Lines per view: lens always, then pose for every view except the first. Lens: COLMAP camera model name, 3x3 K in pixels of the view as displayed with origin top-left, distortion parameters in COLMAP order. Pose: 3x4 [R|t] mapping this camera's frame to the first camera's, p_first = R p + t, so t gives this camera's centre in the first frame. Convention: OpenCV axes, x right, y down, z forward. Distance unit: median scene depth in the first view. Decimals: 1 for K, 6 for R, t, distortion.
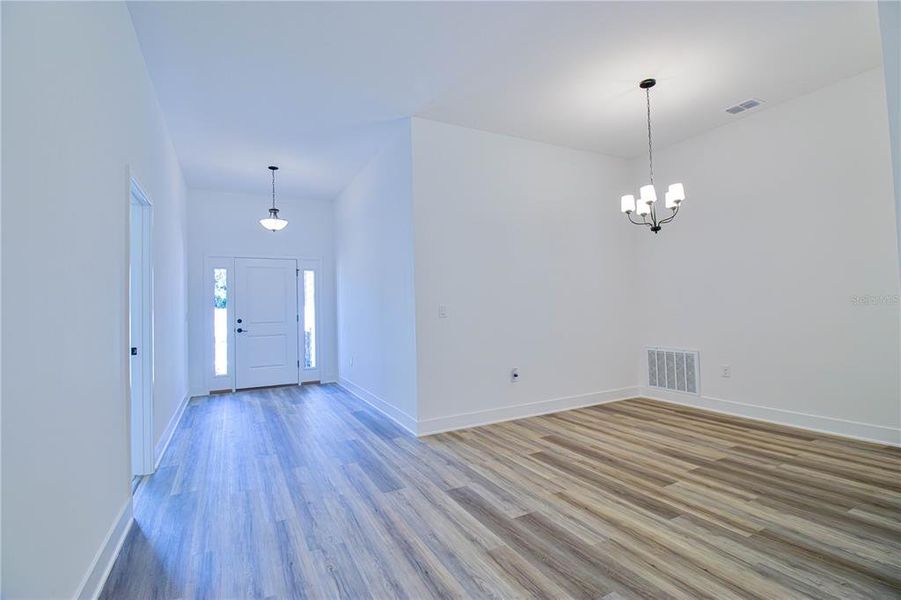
lens RADIAL K [[374.0, 0, 449.1], [0, 374.0, 296.5], [0, 0, 1]] dist [-0.012602, 0.000120]
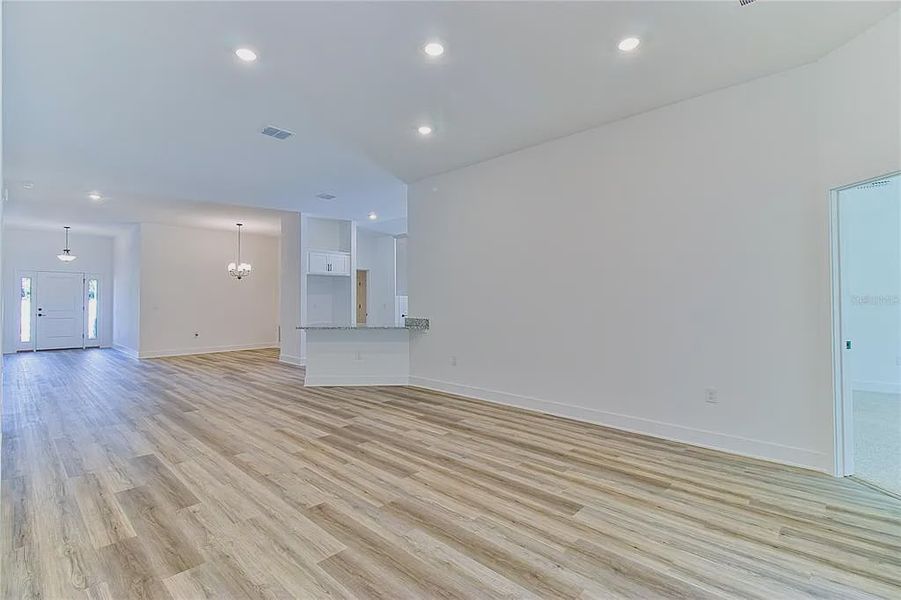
lens RADIAL K [[417.4, 0, 452.4], [0, 417.4, 301.7], [0, 0, 1]] dist [0.019905, -0.006480]
pose [[0.954795, 0.028171, 0.295929, 0.764537], [-0.033661, 0.999343, 0.013472, -0.067076], [-0.295354, -0.022824, 0.955115, -1.617662]]
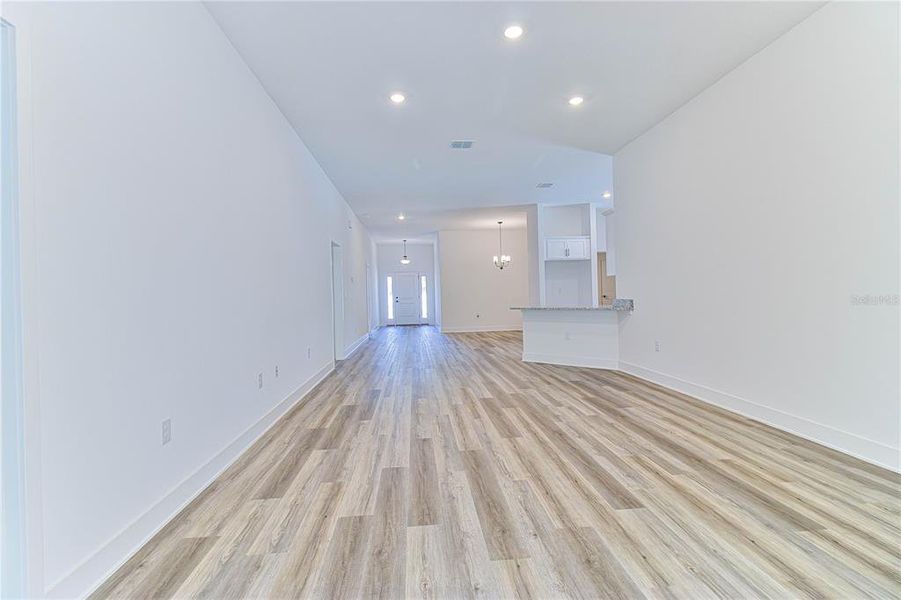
lens RADIAL K [[417.4, 0, 446.6], [0, 417.4, 297.8], [0, 0, 1]] dist [0.019905, -0.006480]
pose [[0.906094, 0.009713, -0.422965, 1.100518], [0.008069, 0.999158, 0.040231, -0.049290], [0.422999, -0.039866, 0.905253, -1.654517]]
